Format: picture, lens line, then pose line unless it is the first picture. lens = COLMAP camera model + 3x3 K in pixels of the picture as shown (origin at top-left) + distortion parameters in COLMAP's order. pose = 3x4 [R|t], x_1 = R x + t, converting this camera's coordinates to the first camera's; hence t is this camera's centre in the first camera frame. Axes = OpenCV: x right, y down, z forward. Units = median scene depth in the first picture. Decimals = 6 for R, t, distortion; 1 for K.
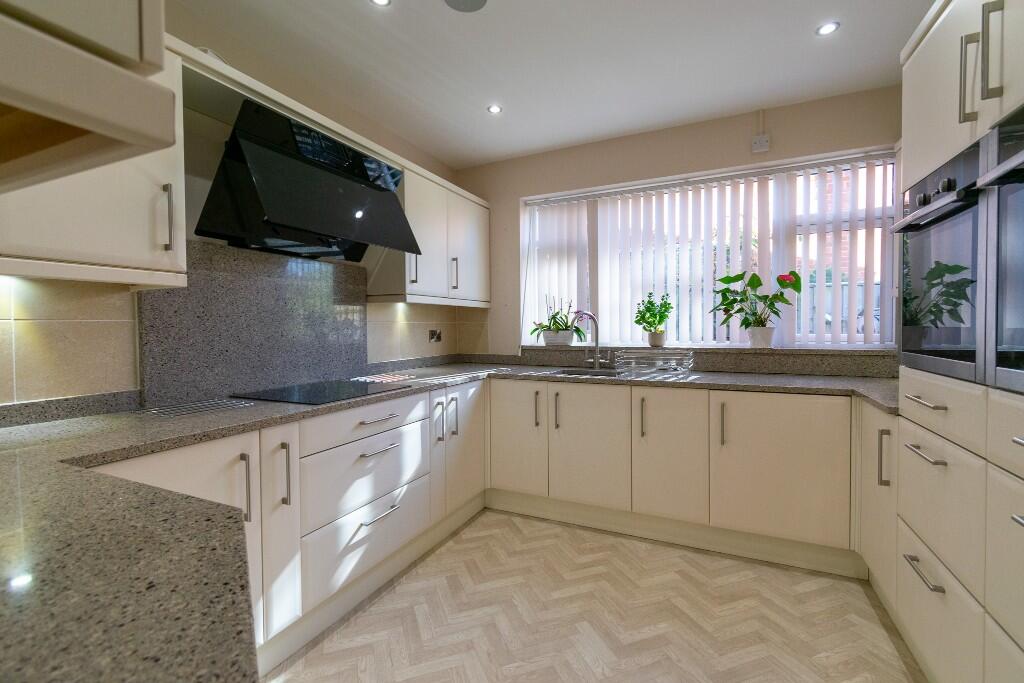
lens RADIAL K [[452.3, 0, 514.5], [0, 452.3, 337.7], [0, 0, 1]] dist [0.004009, 0.000505]
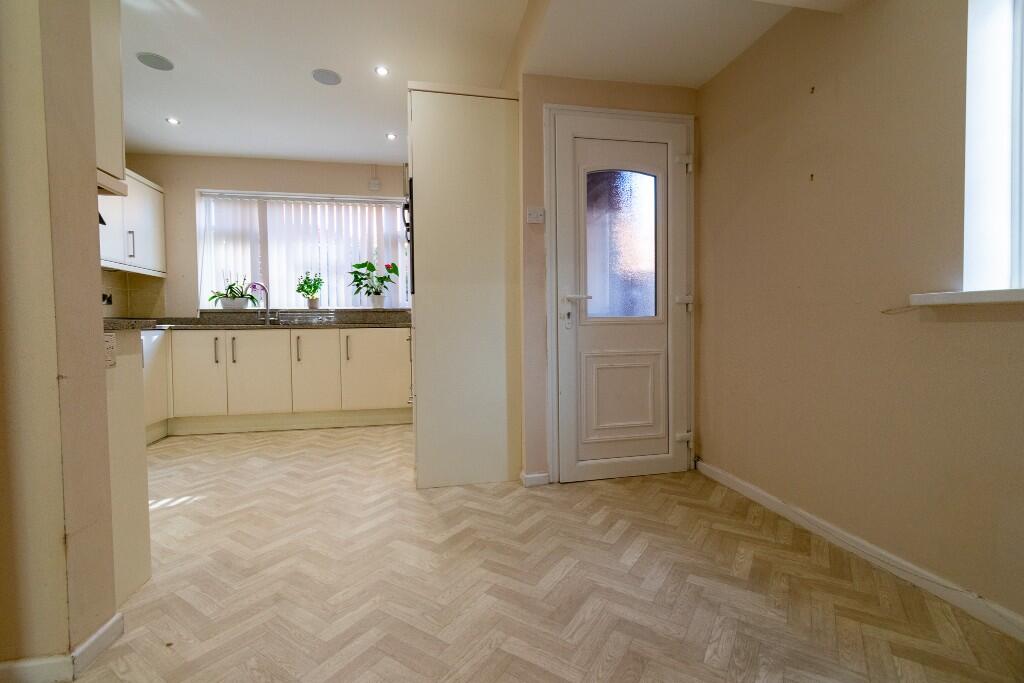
lens RADIAL K [[452.3, 0, 512.4], [0, 452.3, 334.8], [0, 0, 1]] dist [0.004009, 0.000505]
pose [[0.803876, -0.016140, 0.594578, -0.039756], [0.019583, 0.999808, 0.000663, 0.115905], [-0.594474, 0.011111, 0.804038, -0.559750]]
